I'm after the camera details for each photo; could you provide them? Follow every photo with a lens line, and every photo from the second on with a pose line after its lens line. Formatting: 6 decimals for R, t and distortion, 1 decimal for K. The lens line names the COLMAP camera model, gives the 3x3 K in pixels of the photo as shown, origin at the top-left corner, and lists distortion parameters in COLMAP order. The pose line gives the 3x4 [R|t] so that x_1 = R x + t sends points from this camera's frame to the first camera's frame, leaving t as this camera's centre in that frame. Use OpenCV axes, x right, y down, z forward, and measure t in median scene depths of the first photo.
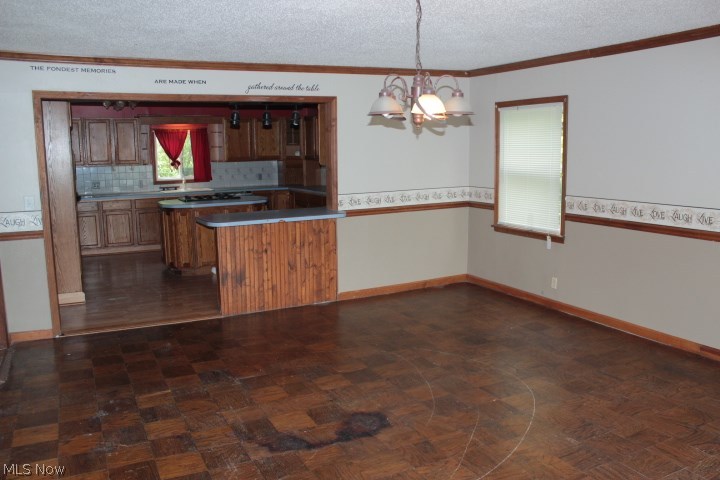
lens RADIAL K [[625.6, 0, 360.0], [0, 625.6, 240.0], [0, 0, 1]] dist [-0.100537, 0.003317]
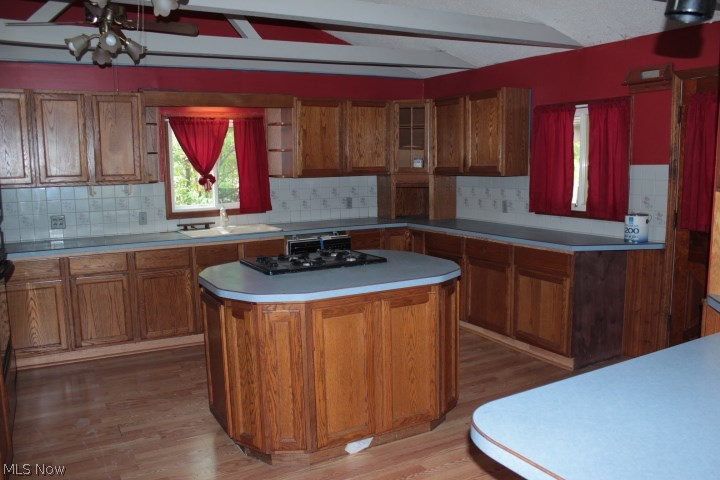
lens RADIAL K [[625.6, 0, 360.0], [0, 625.6, 240.0], [0, 0, 1]] dist [-0.100537, 0.003317]
pose [[0.999260, -0.001719, 0.038438, -0.185067], [0.002283, 0.999890, -0.014650, -0.062995], [-0.038408, 0.014727, 0.999154, 0.451701]]
